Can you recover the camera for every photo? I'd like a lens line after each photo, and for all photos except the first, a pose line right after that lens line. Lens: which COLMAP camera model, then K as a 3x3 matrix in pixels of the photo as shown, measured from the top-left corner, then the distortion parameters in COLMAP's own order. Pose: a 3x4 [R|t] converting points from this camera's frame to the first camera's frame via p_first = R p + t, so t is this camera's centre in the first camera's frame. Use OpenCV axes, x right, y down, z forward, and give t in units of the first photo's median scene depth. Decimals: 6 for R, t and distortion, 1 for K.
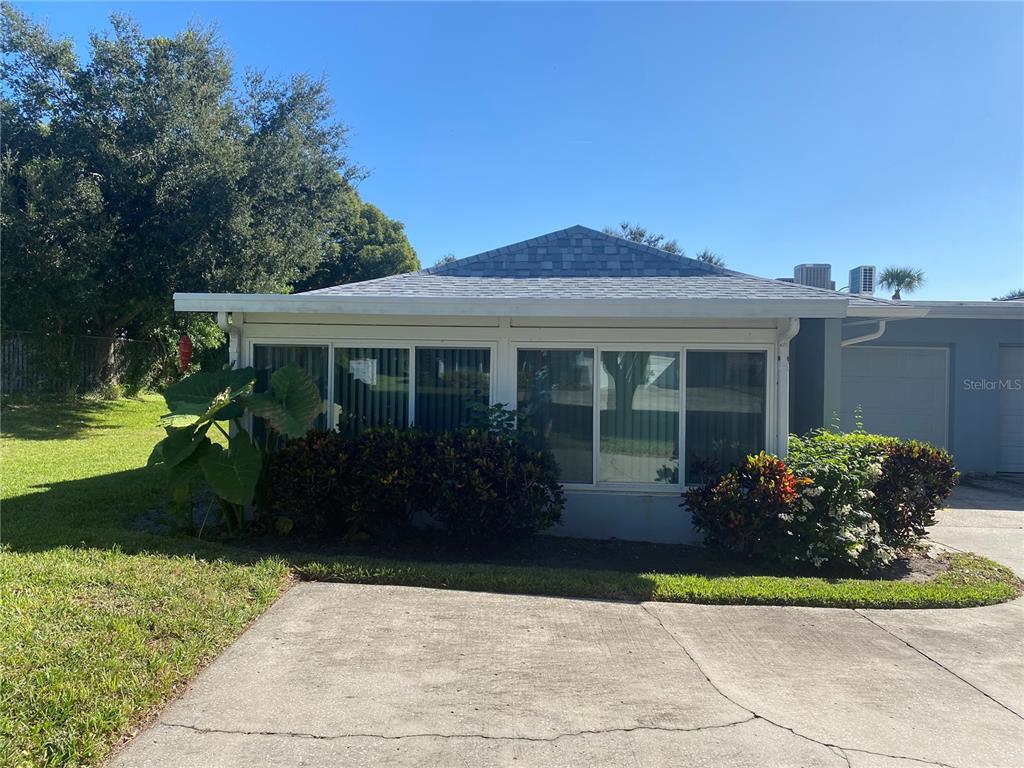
lens RADIAL K [[776.3, 0, 501.8], [0, 776.3, 356.9], [0, 0, 1]] dist [0.011504, -0.005497]
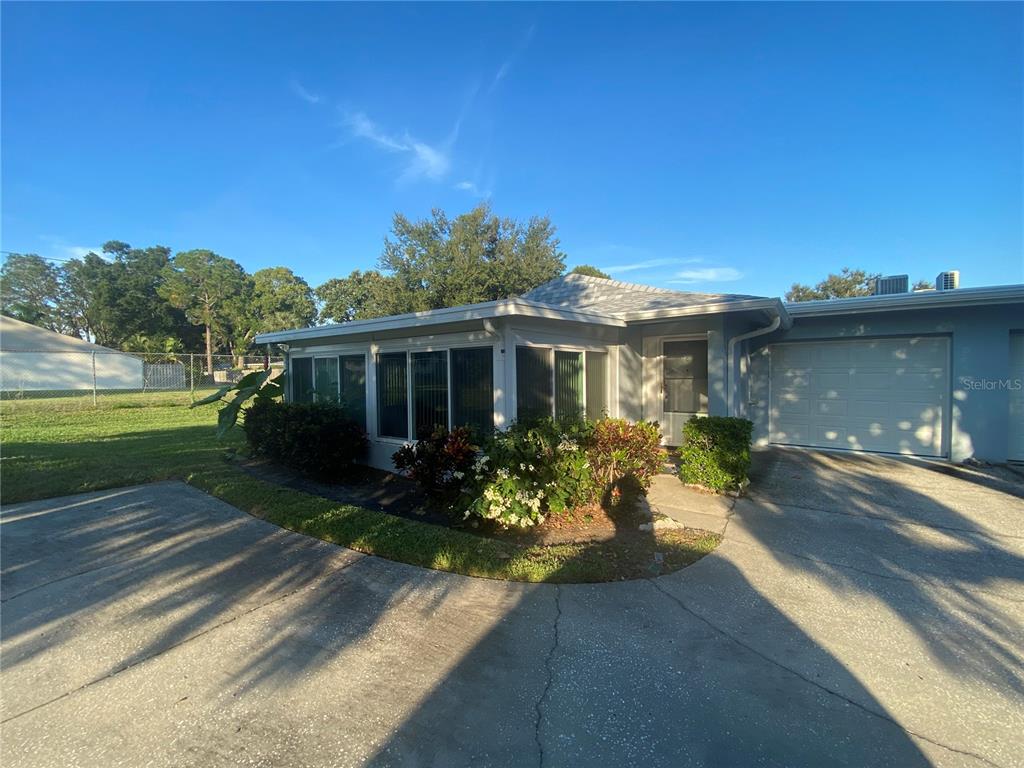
lens RADIAL K [[413.6, 0, 514.7], [0, 413.6, 369.6], [0, 0, 1]] dist [0.000567, -0.000044]
pose [[0.842080, -0.029430, -0.538550, 0.722659], [0.028786, 0.999539, -0.009612, 0.038590], [0.538585, -0.007409, 0.842539, 0.432316]]
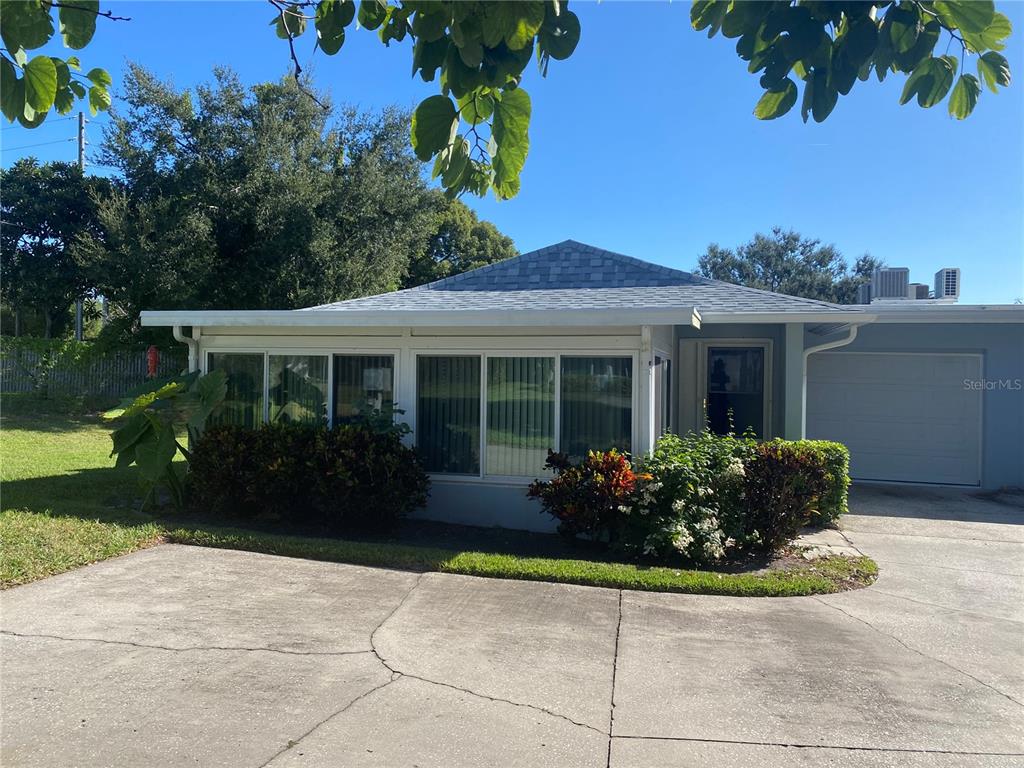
lens RADIAL K [[773.4, 0, 511.3], [0, 773.4, 363.2], [0, 0, 1]] dist [0.024547, -0.019496]
pose [[0.980088, -0.003971, -0.198523, 0.379410], [0.002615, 0.999971, -0.007093, 0.009035], [0.198546, 0.006433, 0.980071, -0.075722]]
